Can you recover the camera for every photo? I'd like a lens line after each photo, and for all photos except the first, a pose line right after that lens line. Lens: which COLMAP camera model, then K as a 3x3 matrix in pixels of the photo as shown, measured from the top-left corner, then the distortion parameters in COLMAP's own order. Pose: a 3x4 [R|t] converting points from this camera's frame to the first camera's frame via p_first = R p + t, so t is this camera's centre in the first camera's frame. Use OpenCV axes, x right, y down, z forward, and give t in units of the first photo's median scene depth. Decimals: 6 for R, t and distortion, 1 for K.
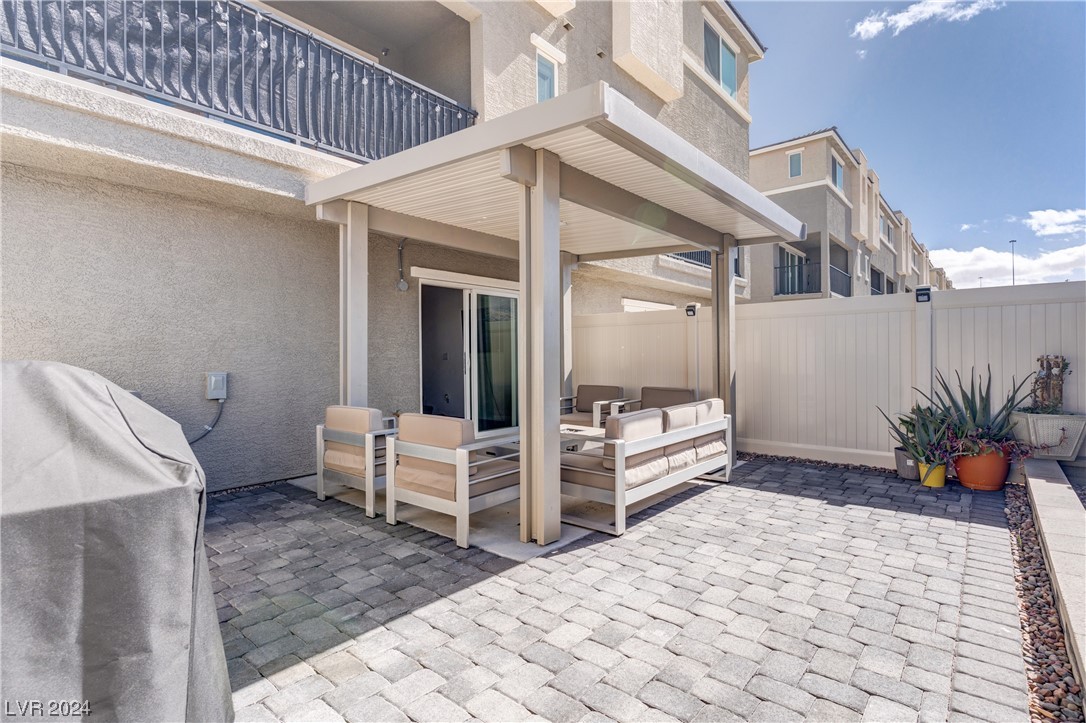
lens RADIAL K [[535.2, 0, 543.0], [0, 535.2, 361.5], [0, 0, 1]] dist [0.001369, 0.000219]
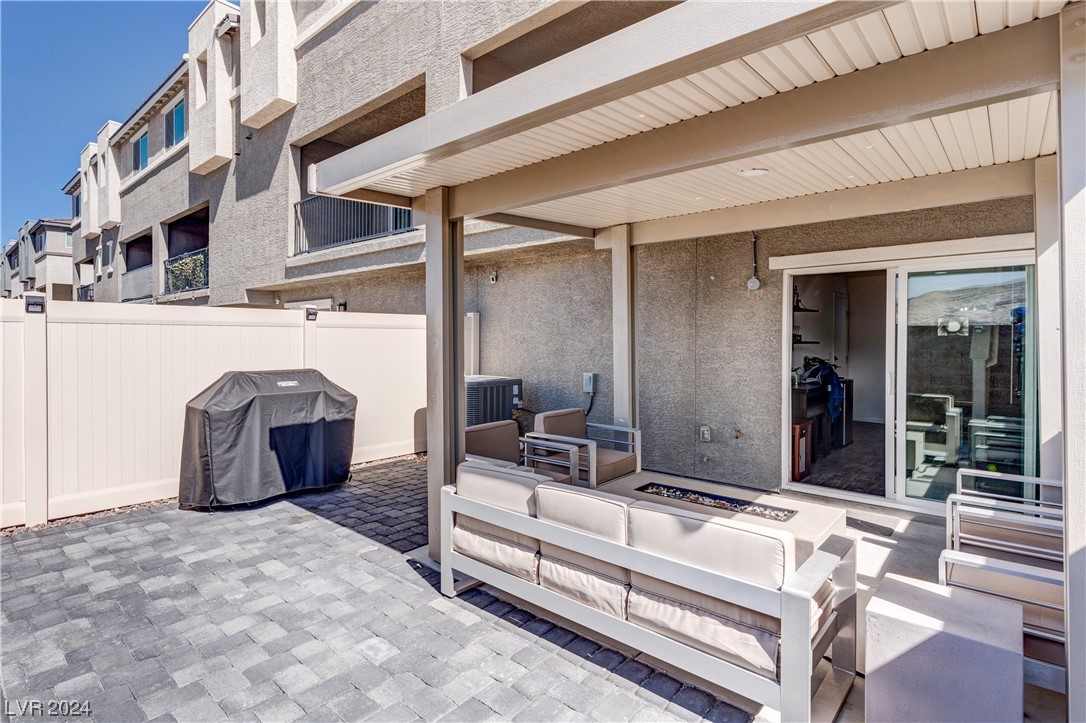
lens RADIAL K [[551.1, 0, 540.0], [0, 551.1, 339.8], [0, 0, 1]] dist [0.013504, 0.000406]
pose [[-0.036405, 0.013408, -0.999247, 0.985721], [-0.008459, 0.999870, 0.013724, -0.101996], [0.999301, 0.008952, -0.036287, 1.125784]]
